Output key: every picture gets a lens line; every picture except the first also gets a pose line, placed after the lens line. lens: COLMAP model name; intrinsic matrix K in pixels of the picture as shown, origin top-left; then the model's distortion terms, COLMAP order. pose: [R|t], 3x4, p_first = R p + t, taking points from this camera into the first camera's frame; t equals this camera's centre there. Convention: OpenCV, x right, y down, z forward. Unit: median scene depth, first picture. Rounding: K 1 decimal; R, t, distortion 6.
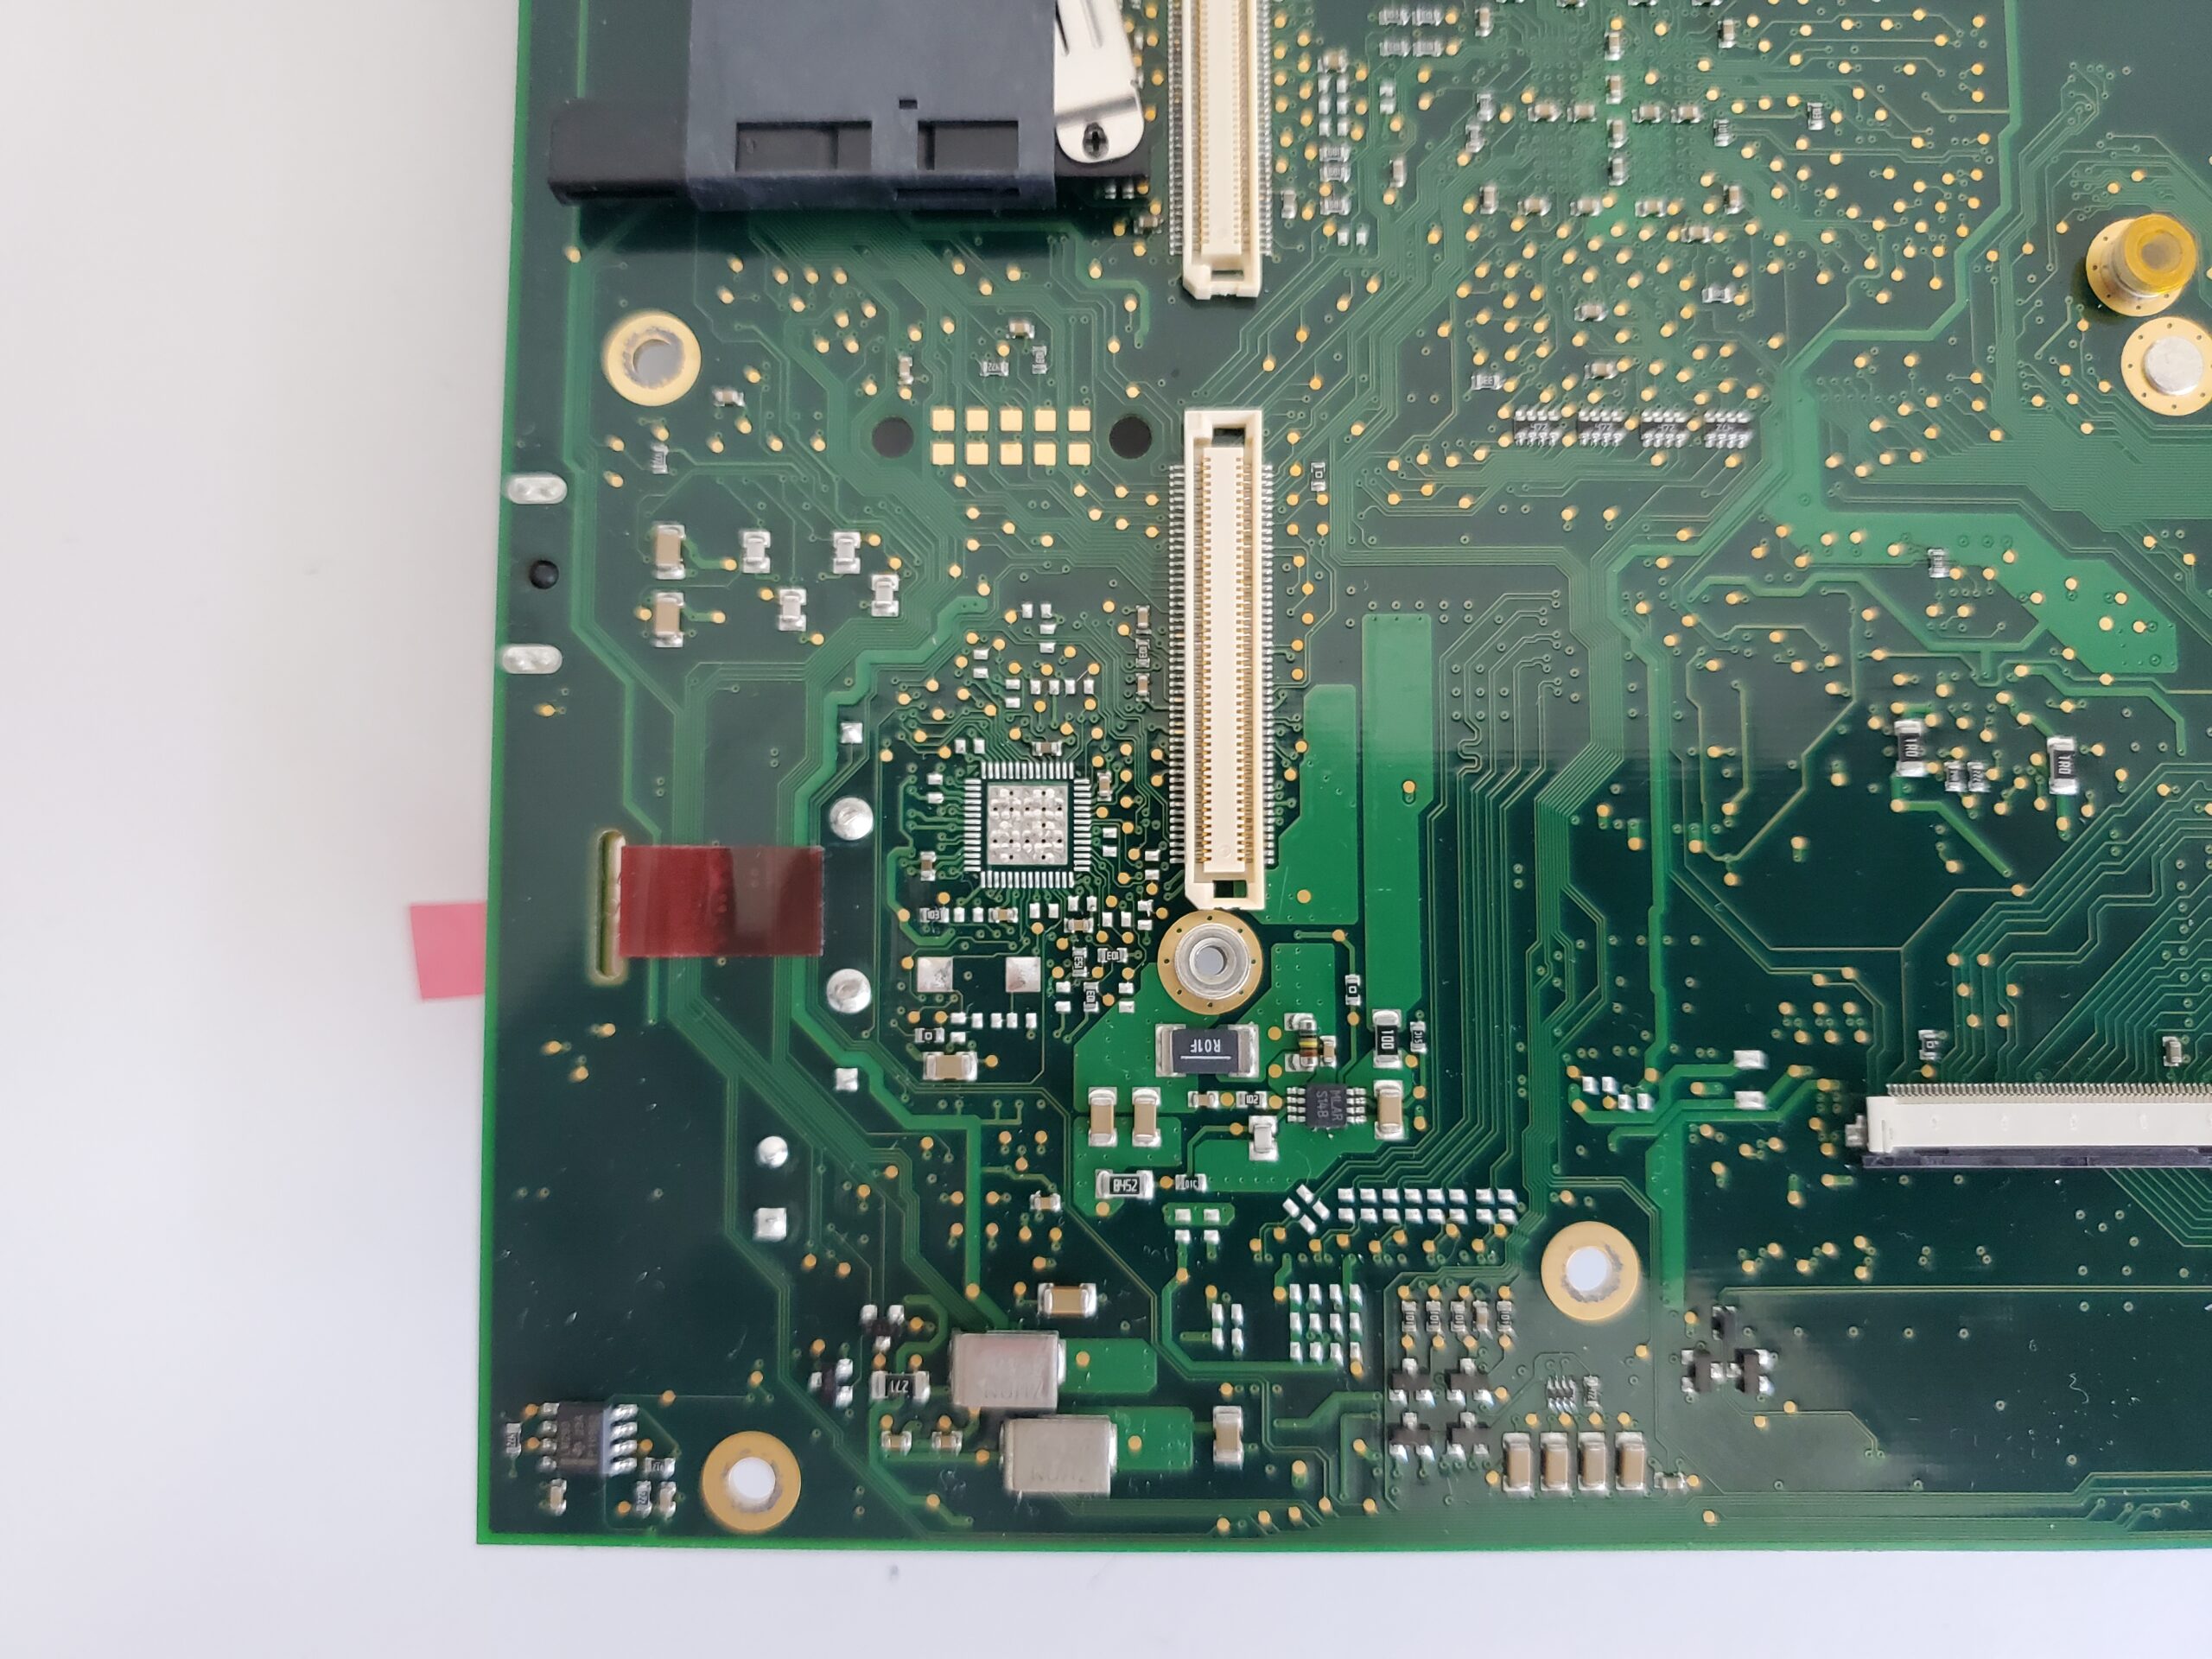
lens RADIAL K [[1679.8, 0, 1106.0], [0, 1679.8, 829.5], [0, 0, 1]] dist [-0.090936, 0.084756]
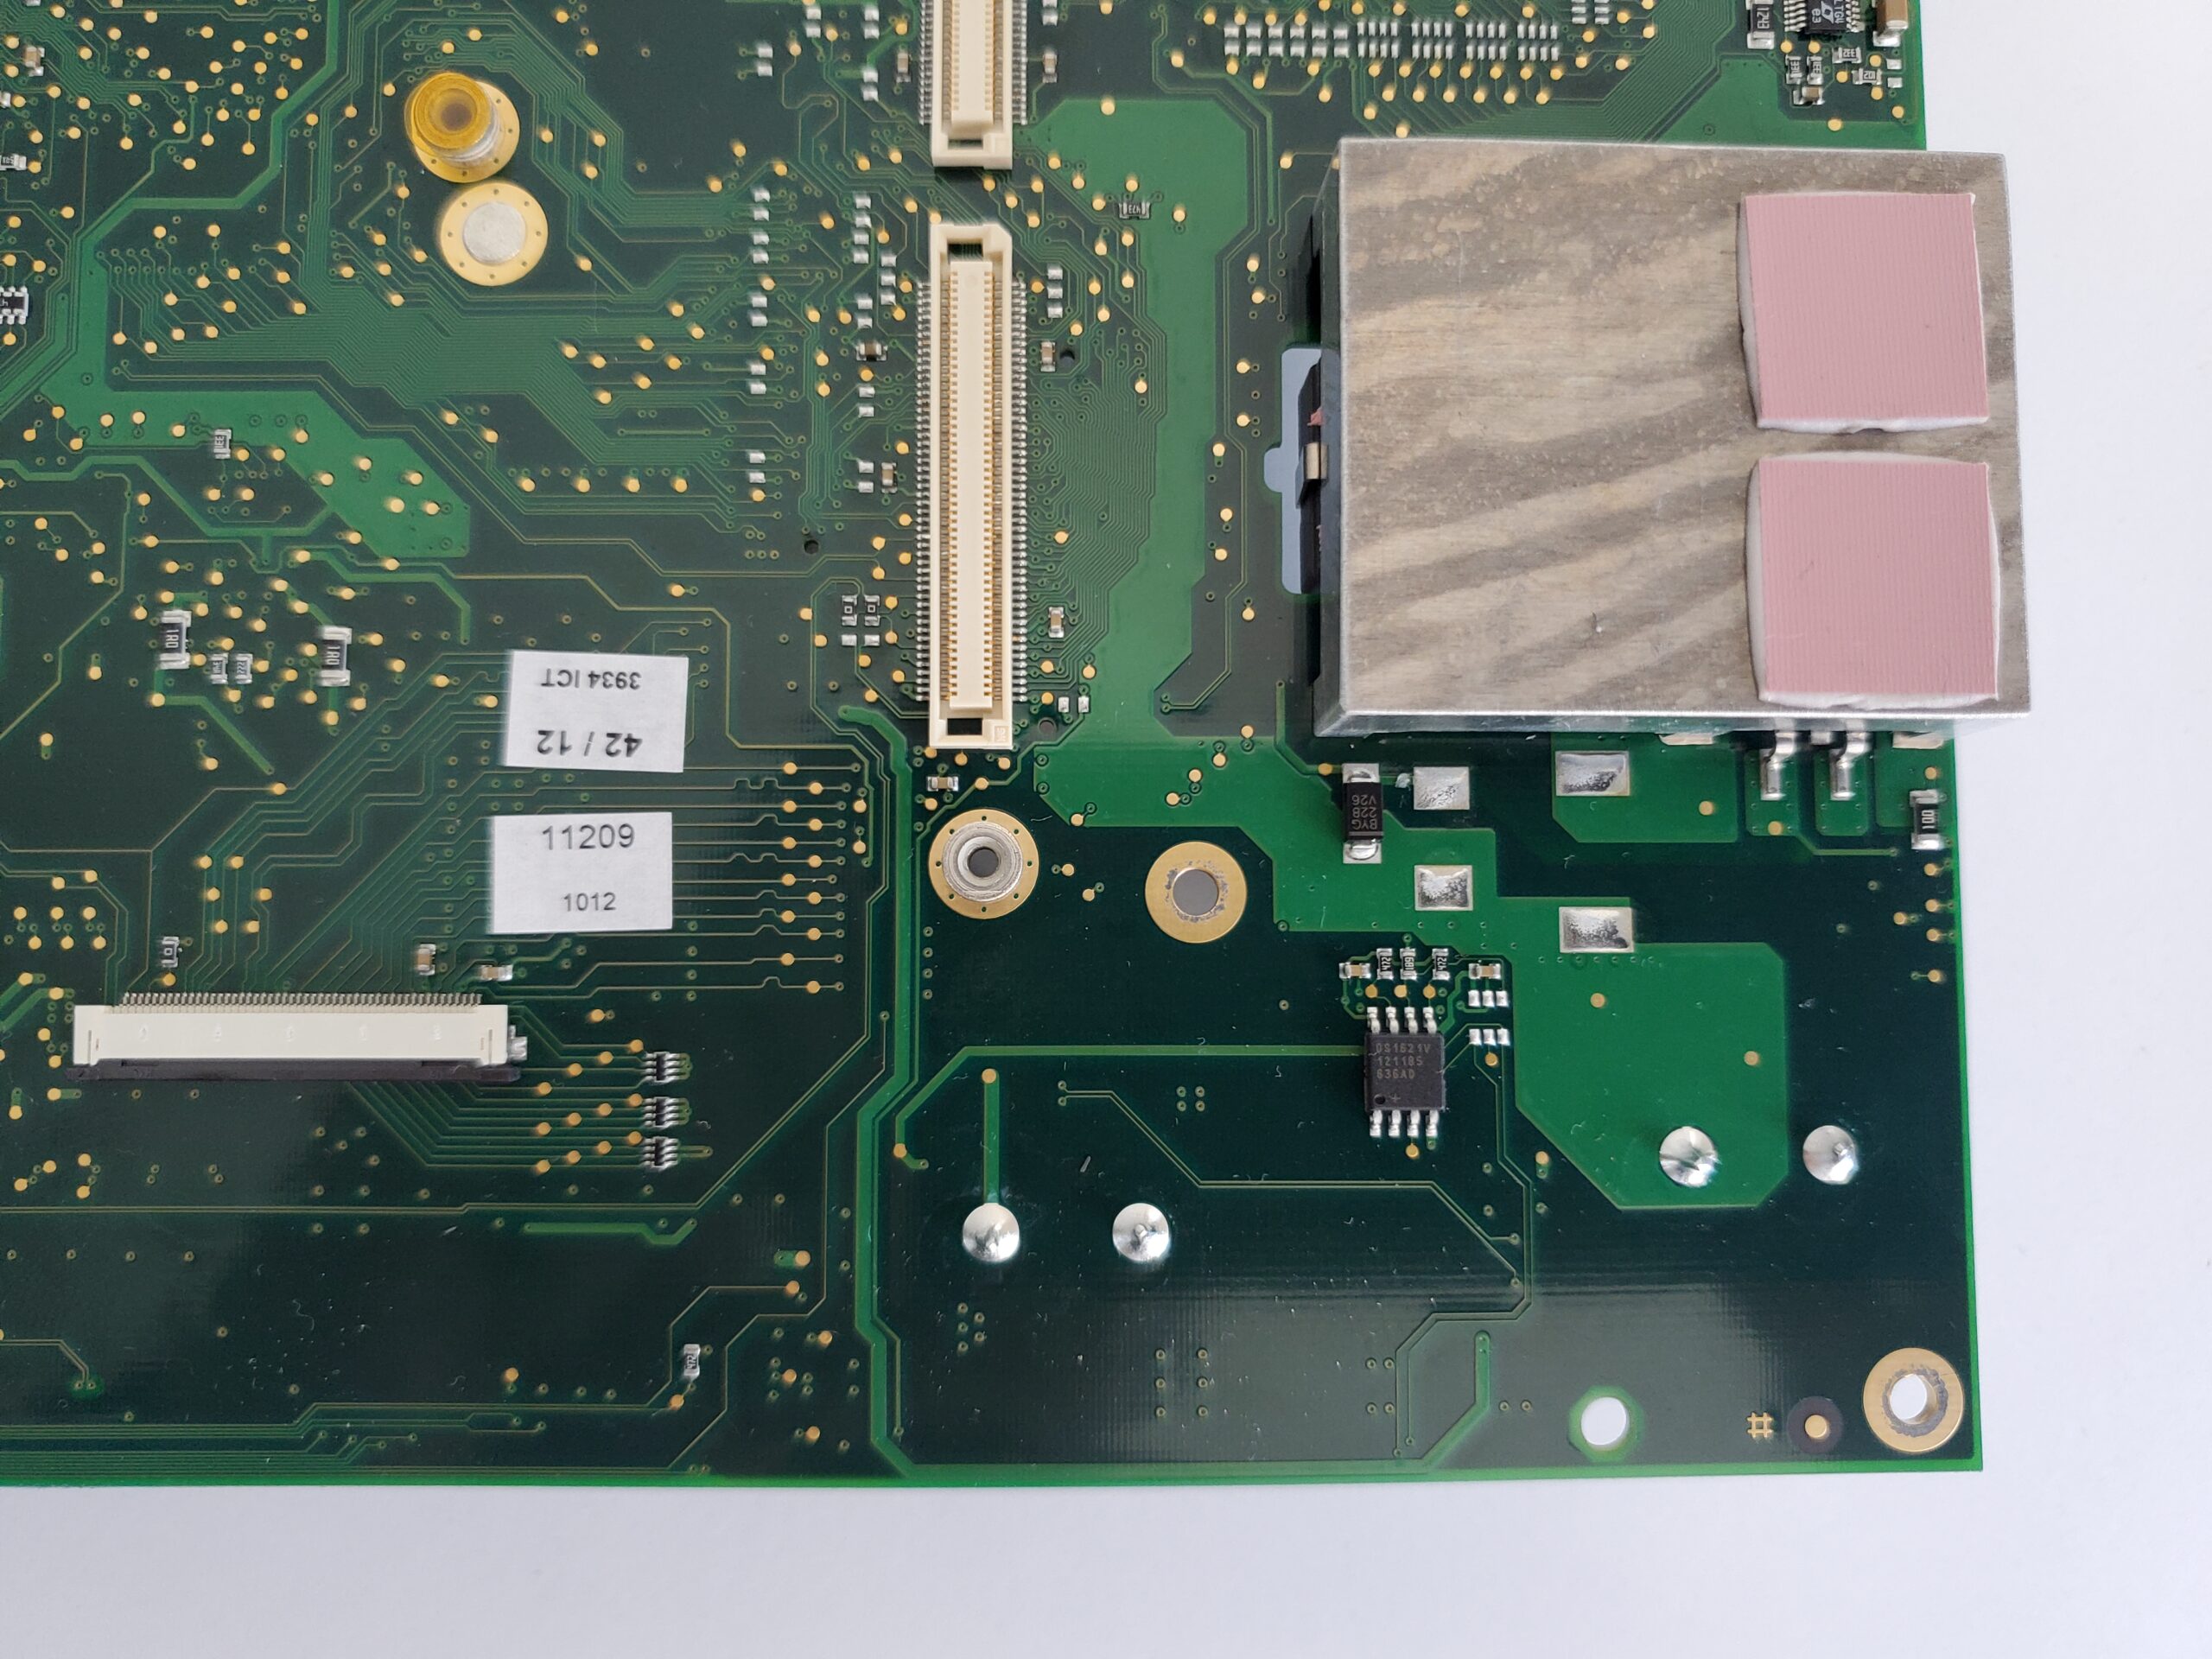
lens RADIAL K [[1679.8, 0, 1106.0], [0, 1679.8, 829.5], [0, 0, 1]] dist [-0.090936, 0.084756]
pose [[0.999594, -0.002281, 0.028400, 0.973821], [0.002037, 0.999961, 0.008633, 0.051602], [-0.028419, -0.008572, 0.999559, 0.041027]]
